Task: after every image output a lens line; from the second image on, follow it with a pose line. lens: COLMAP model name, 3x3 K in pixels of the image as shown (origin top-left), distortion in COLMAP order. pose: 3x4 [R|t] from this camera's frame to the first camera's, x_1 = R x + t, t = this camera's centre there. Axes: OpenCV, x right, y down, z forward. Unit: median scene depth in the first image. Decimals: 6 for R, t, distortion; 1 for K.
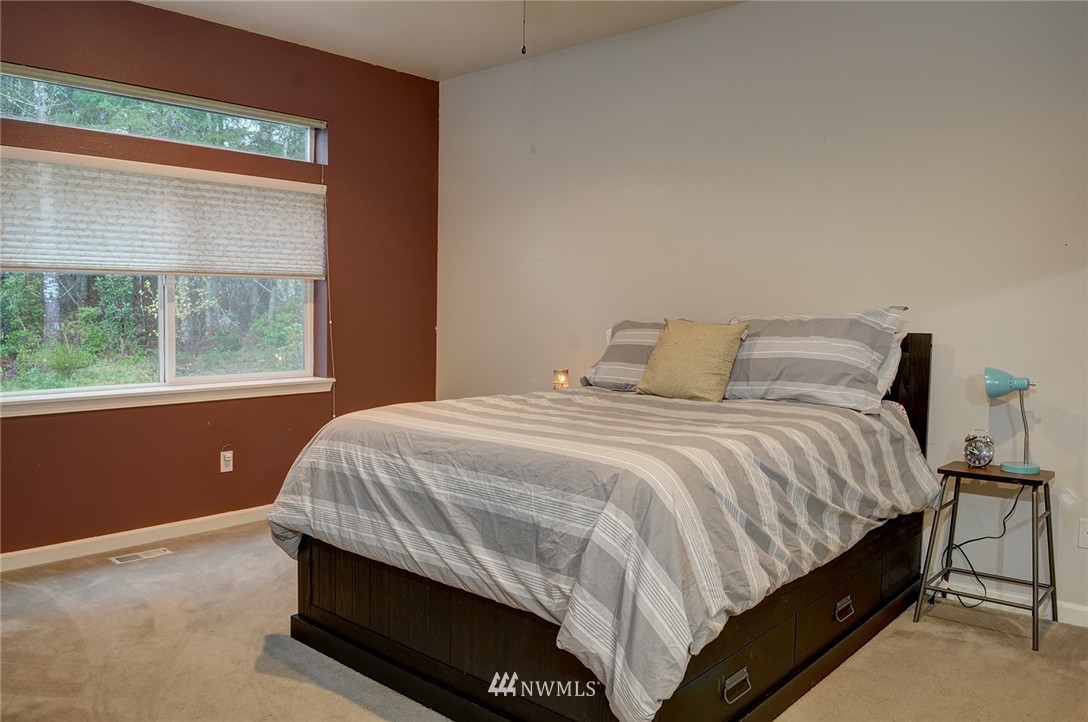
lens RADIAL K [[835.9, 0, 542.3], [0, 835.9, 338.3], [0, 0, 1]] dist [-0.000141, -0.081752]
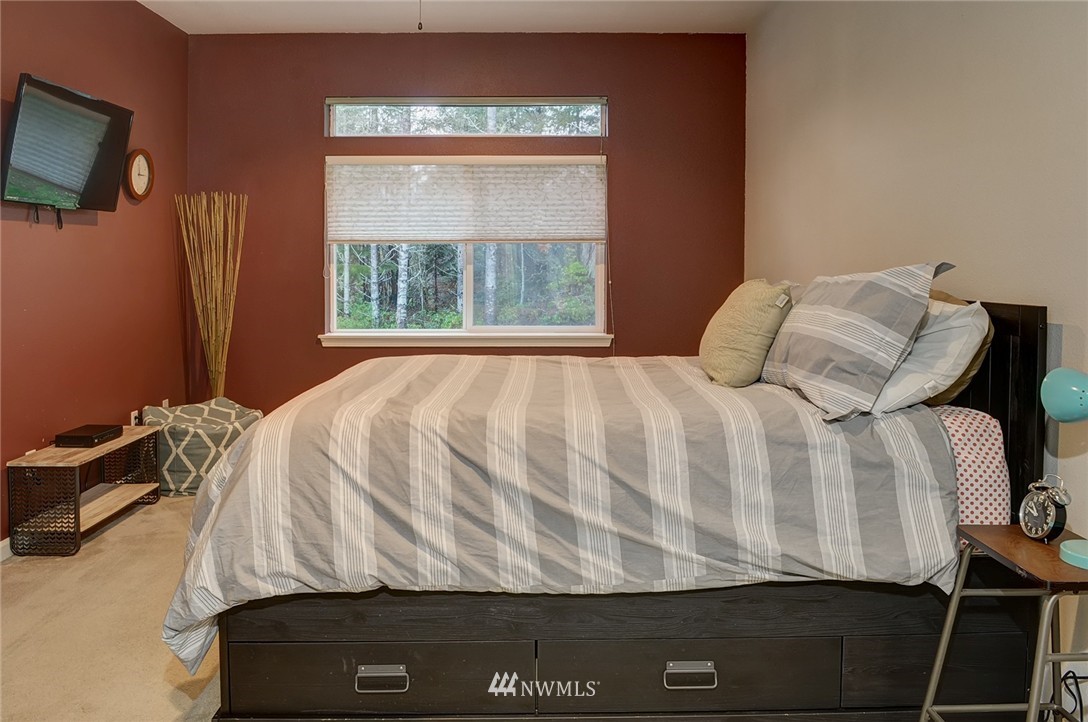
lens RADIAL K [[807.1, 0, 544.0], [0, 807.1, 281.8], [0, 0, 1]] dist [-0.032905, -0.000671]
pose [[0.671427, 0.007559, -0.741033, 0.522582], [-0.023644, 0.999657, -0.011226, -0.006881], [0.740694, 0.025058, 0.671375, 0.276959]]
